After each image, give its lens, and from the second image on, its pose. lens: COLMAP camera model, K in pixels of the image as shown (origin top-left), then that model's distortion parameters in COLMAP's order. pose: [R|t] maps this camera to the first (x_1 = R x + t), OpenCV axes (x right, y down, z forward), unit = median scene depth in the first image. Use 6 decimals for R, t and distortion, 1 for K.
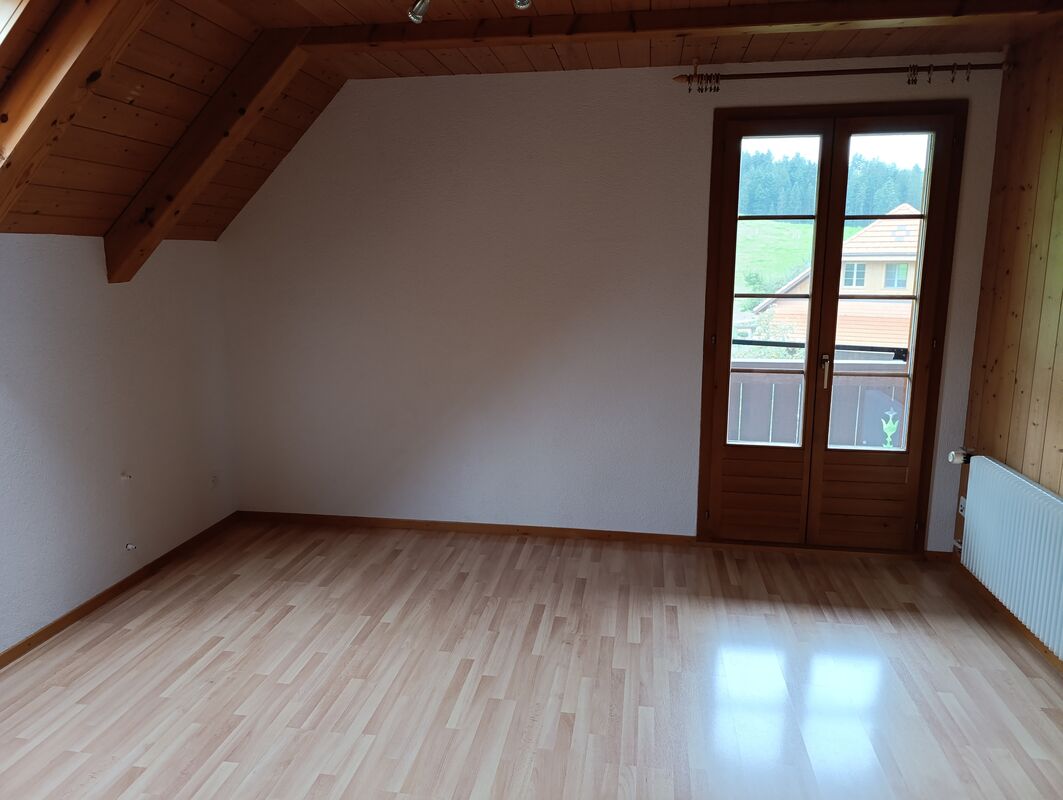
lens RADIAL K [[726.4, 0, 532.1], [0, 726.4, 394.7], [0, 0, 1]] dist [0.045620, -0.041108]
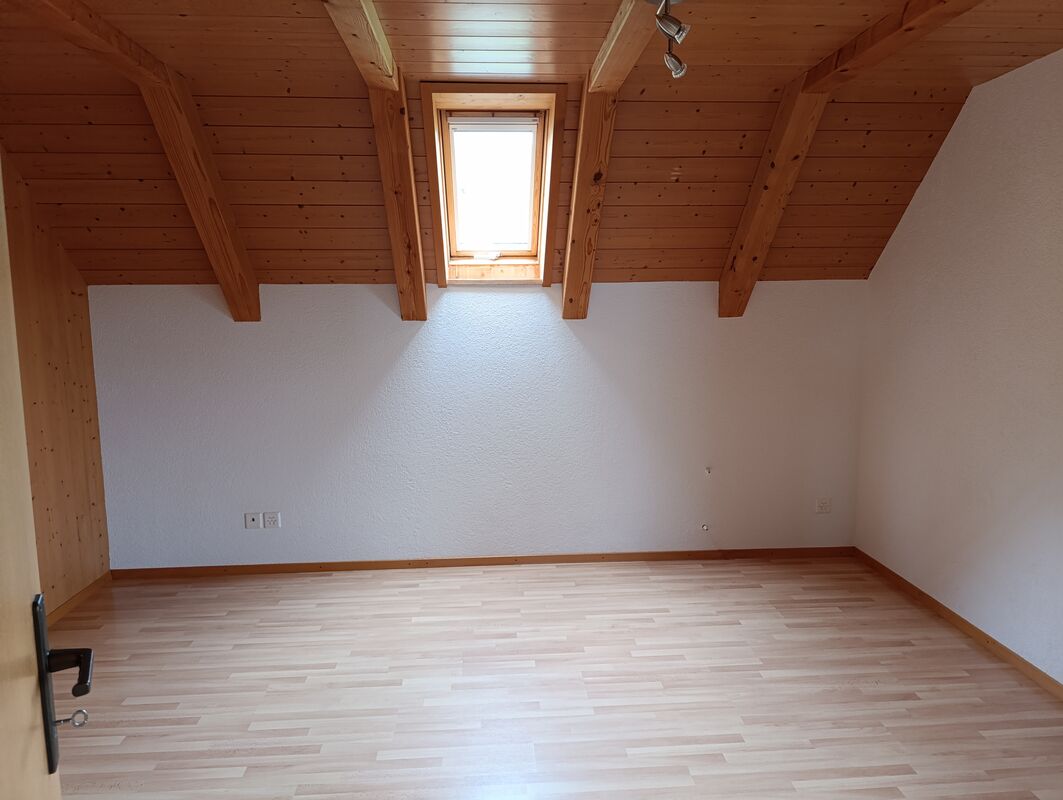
lens RADIAL K [[726.4, 0, 532.1], [0, 726.4, 394.7], [0, 0, 1]] dist [0.045620, -0.041108]
pose [[0.227546, 0.125384, -0.965661, 0.592823], [-0.170247, 0.981524, 0.087327, -0.077830], [0.958769, 0.144530, 0.244688, 0.412412]]
